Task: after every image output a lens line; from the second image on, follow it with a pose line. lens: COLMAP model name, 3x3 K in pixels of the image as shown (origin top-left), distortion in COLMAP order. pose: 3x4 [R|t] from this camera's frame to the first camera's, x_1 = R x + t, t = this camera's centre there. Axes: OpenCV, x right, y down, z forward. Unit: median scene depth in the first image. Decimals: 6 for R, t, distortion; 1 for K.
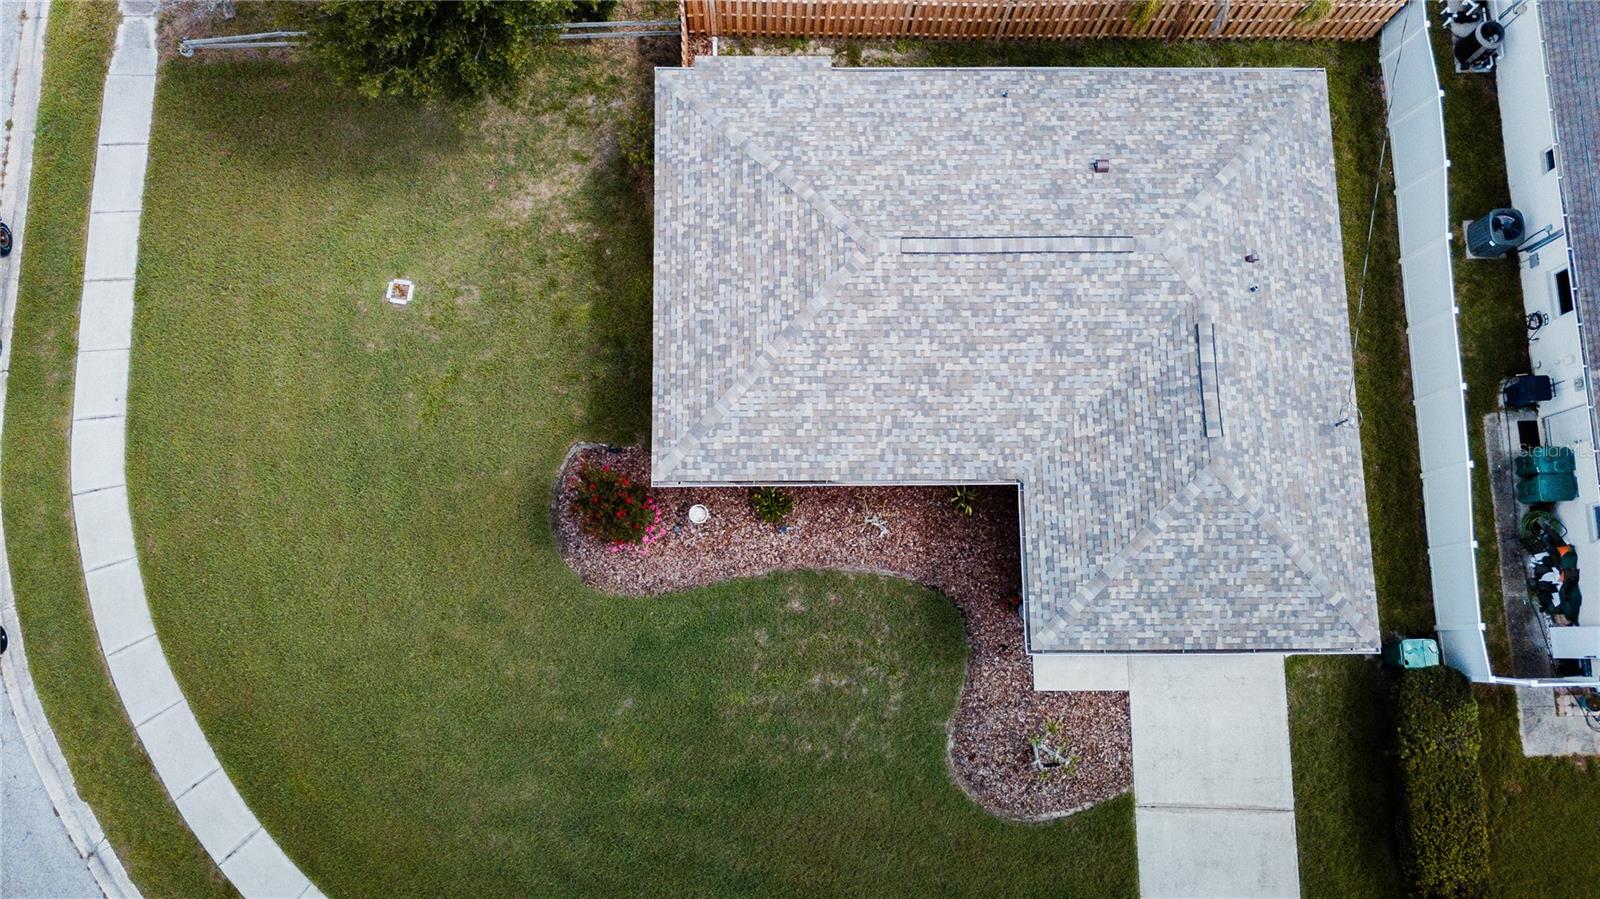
lens RADIAL K [[1180.2, 0, 787.1], [0, 1180.2, 442.1], [0, 0, 1]] dist [0.045303, -0.051771]
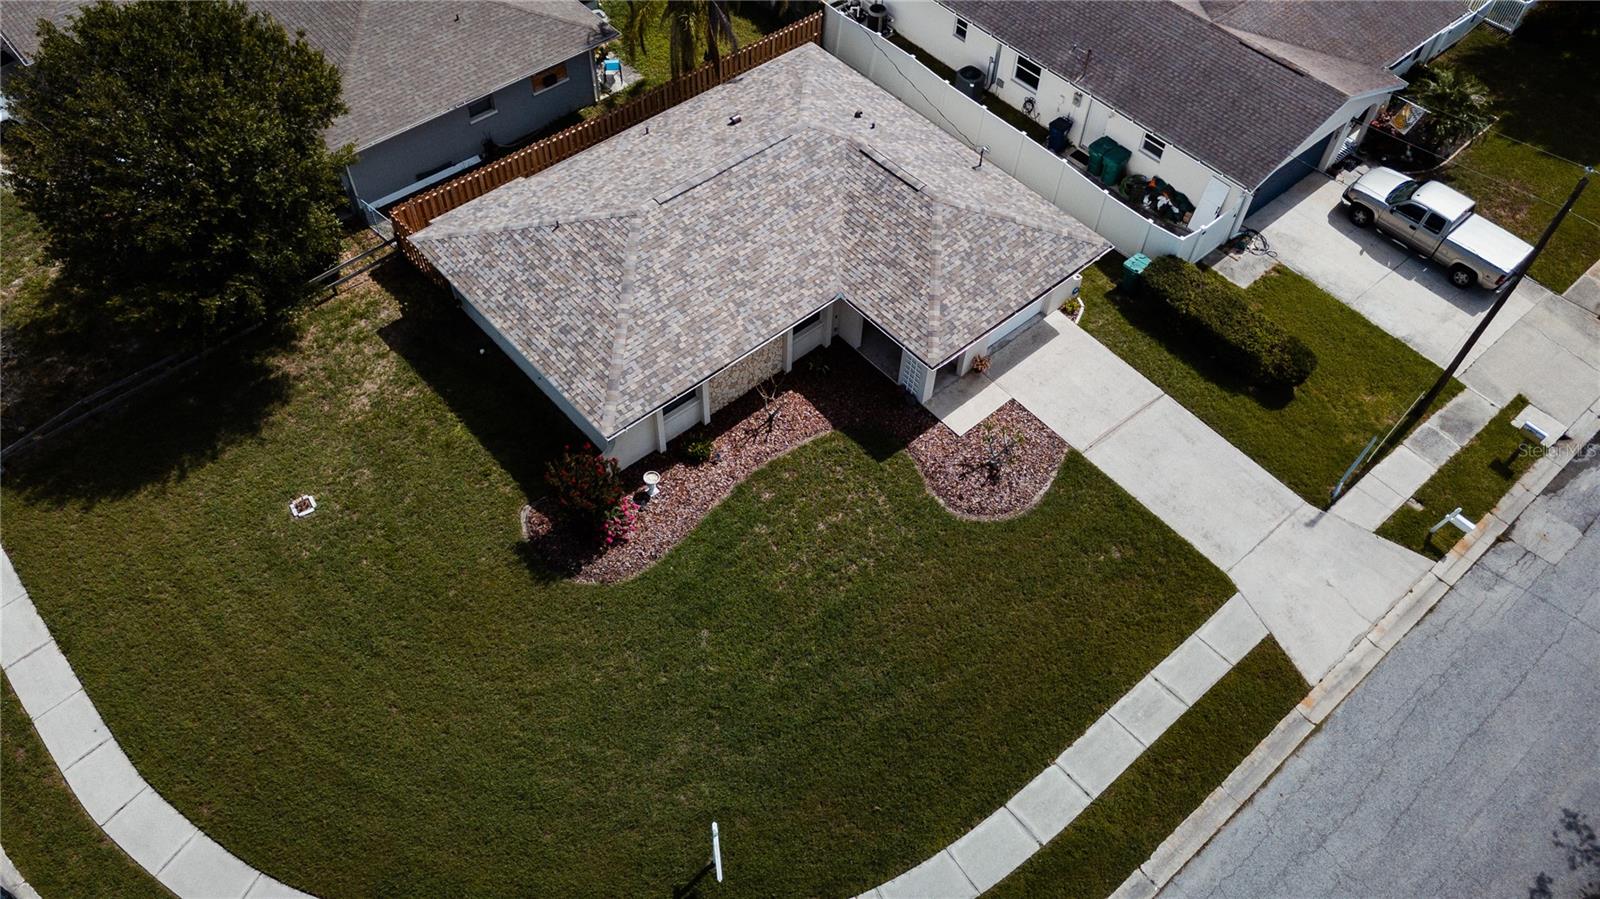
lens RADIAL K [[1180.2, 0, 803.1], [0, 1180.2, 450.4], [0, 0, 1]] dist [0.045303, -0.051771]
pose [[0.754610, -0.520202, 0.399941, -0.439978], [0.642677, 0.708919, -0.290516, 0.505672], [-0.132399, 0.476259, 0.869280, -0.033907]]
